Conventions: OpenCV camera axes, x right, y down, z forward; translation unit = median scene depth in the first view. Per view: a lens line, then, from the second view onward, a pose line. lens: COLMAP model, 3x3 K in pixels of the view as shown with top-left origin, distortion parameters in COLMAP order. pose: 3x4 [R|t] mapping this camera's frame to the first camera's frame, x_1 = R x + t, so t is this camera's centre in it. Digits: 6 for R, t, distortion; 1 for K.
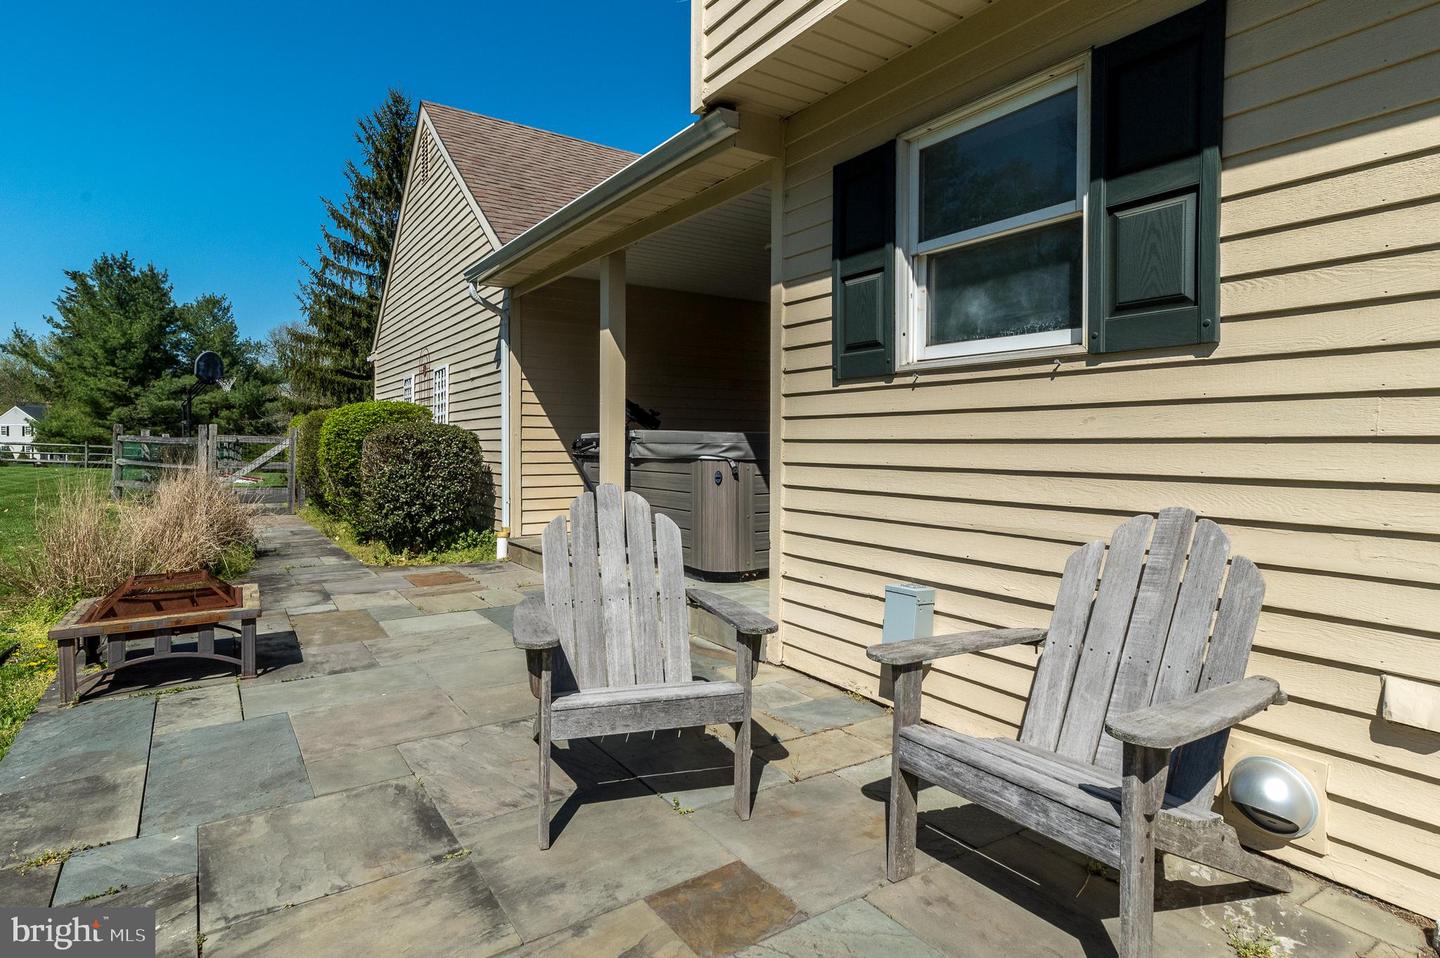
lens RADIAL K [[766.7, 0, 719.1], [0, 766.7, 464.1], [0, 0, 1]] dist [-0.000999, -0.000503]
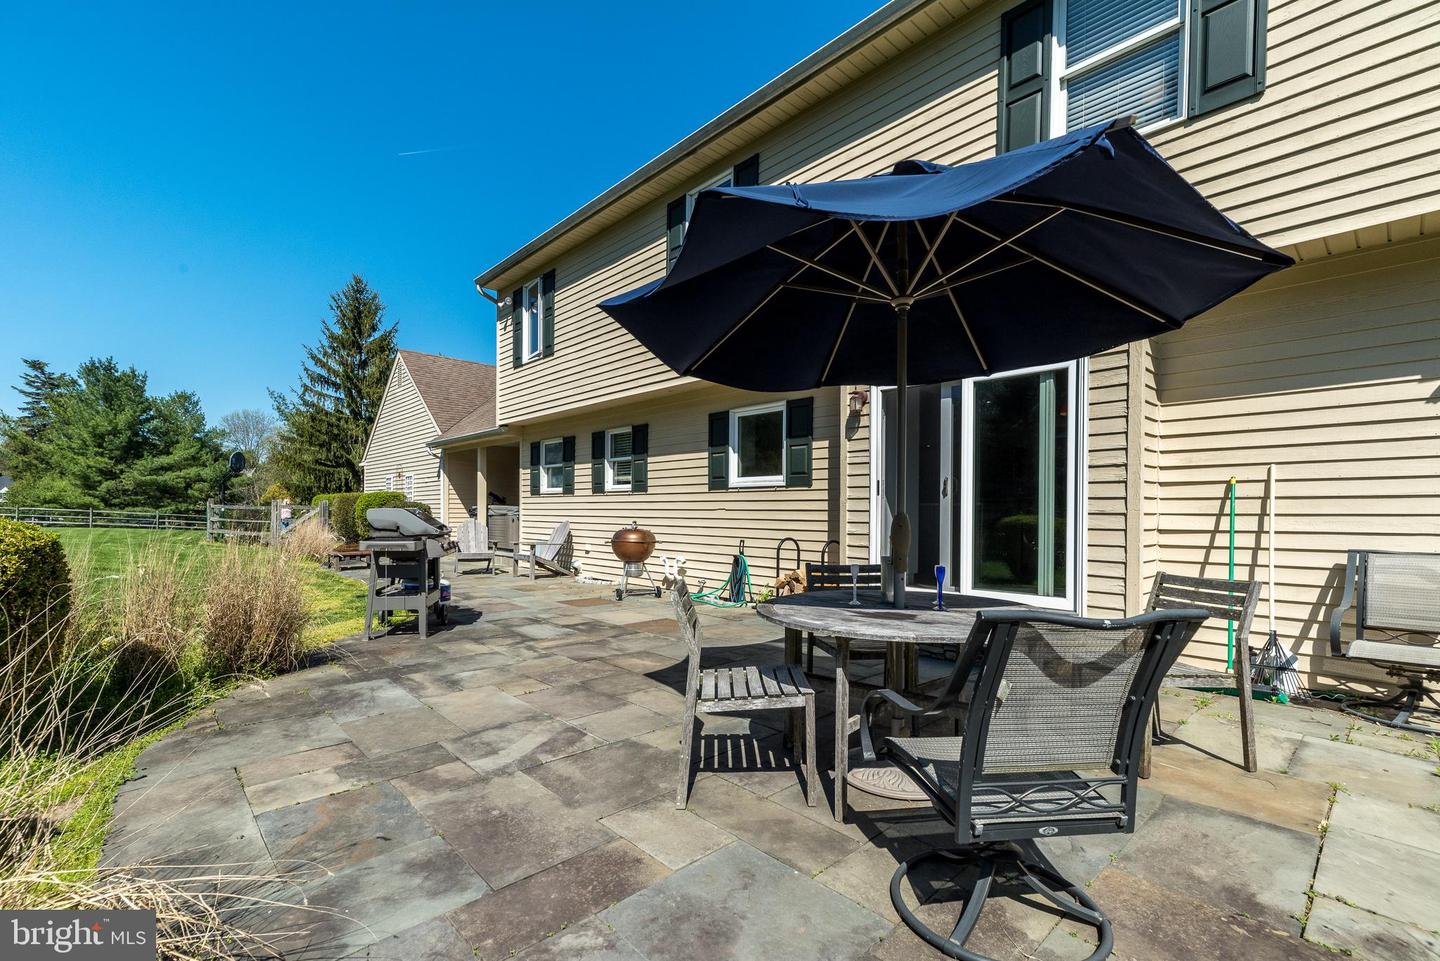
lens RADIAL K [[640.2, 0, 719.4], [0, 640.2, 526.6], [0, 0, 1]] dist [0.001212, 0.000481]
pose [[0.987639, 0.000481, 0.156746, 0.224690], [0.000195, 0.999991, -0.004297, 0.028994], [-0.156746, 0.004274, 0.987630, -0.939989]]
